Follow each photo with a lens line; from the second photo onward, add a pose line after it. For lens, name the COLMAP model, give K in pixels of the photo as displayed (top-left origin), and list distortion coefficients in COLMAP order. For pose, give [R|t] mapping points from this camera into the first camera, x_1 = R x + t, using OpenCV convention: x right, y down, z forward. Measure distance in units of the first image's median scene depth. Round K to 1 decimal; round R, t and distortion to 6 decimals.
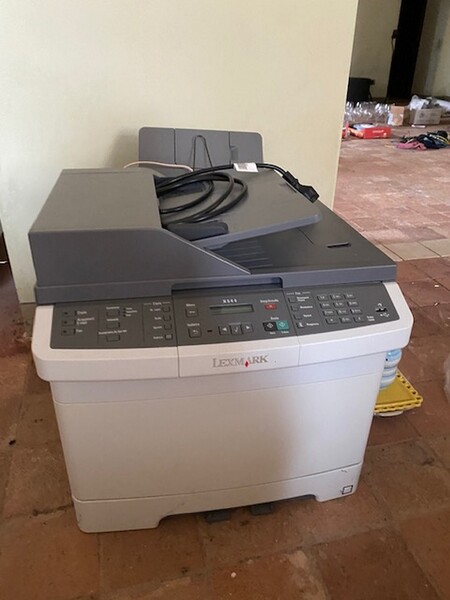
lens RADIAL K [[473.5, 0, 224.7], [0, 473.5, 300.2], [0, 0, 1]] dist [-0.058711, -0.034324]
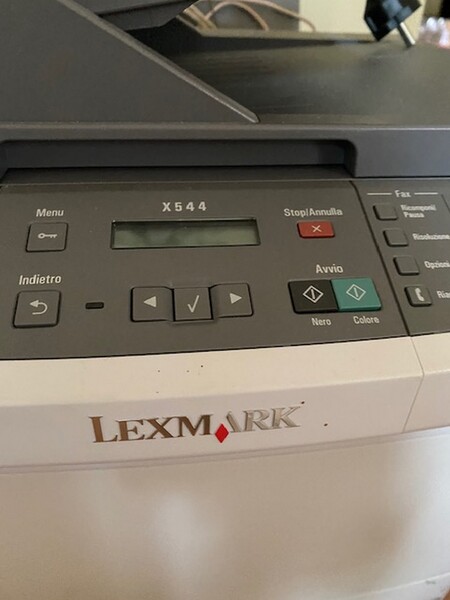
lens RADIAL K [[473.5, 0, 228.5], [0, 473.5, 300.0], [0, 0, 1]] dist [-0.058711, -0.034324]
pose [[0.998628, 0.044597, -0.027463, 0.052079], [-0.041157, 0.992498, 0.115128, 0.026314], [0.032391, -0.113840, 0.992971, 0.708467]]
